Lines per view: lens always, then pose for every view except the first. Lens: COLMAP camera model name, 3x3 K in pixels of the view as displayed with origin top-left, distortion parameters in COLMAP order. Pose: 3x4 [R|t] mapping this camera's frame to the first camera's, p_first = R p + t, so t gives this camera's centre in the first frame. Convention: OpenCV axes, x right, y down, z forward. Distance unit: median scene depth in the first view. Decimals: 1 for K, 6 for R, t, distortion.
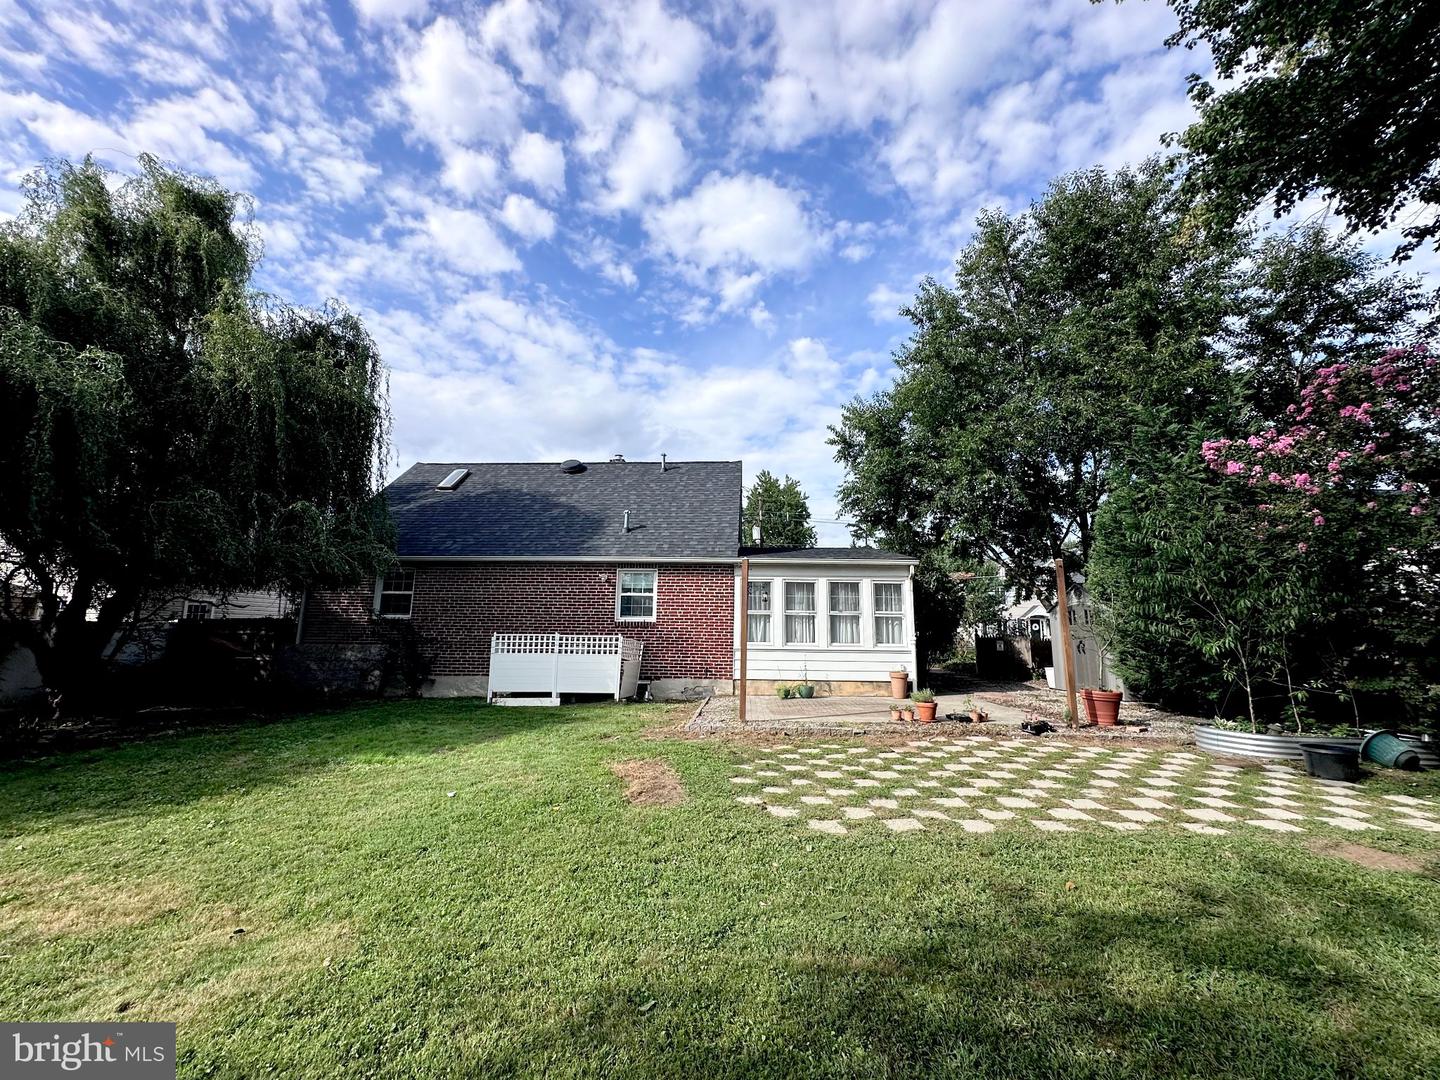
lens RADIAL K [[575.9, 0, 722.8], [0, 575.9, 545.7], [0, 0, 1]] dist [-0.003544, 0.000618]
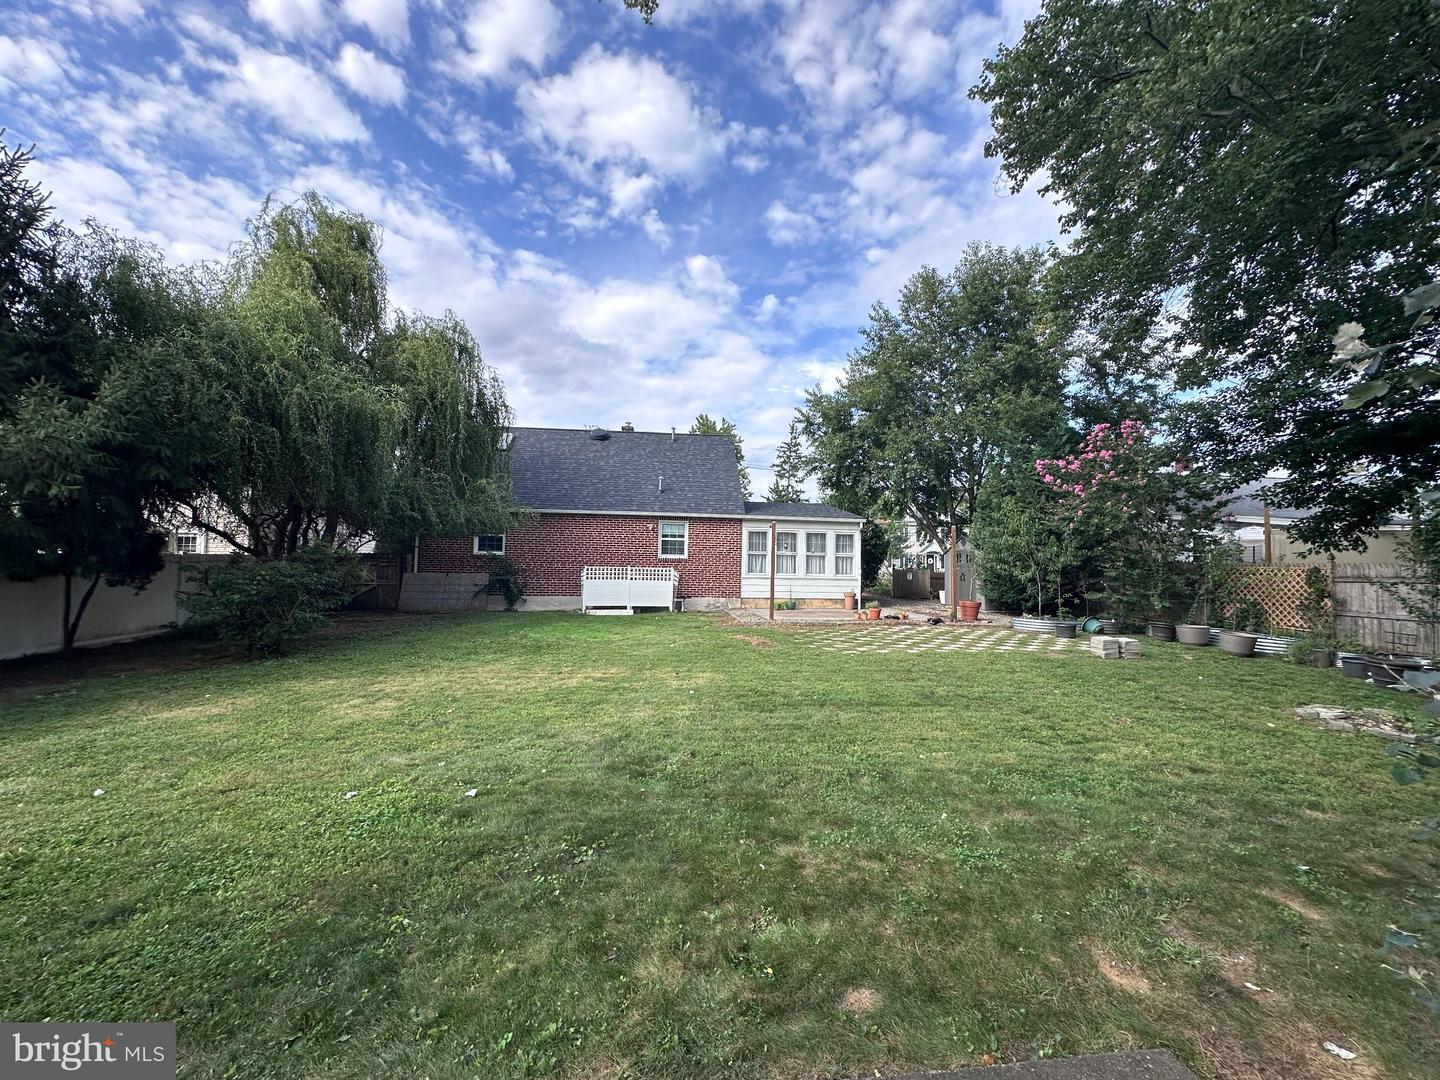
lens RADIAL K [[575.9, 0, 721.0], [0, 575.9, 548.6], [0, 0, 1]] dist [-0.003544, 0.000618]
pose [[0.988943, 0.010851, 0.147900, -0.244146], [-0.029138, 0.992097, 0.122045, -0.068445], [-0.145407, -0.125005, 0.981443, -0.406371]]
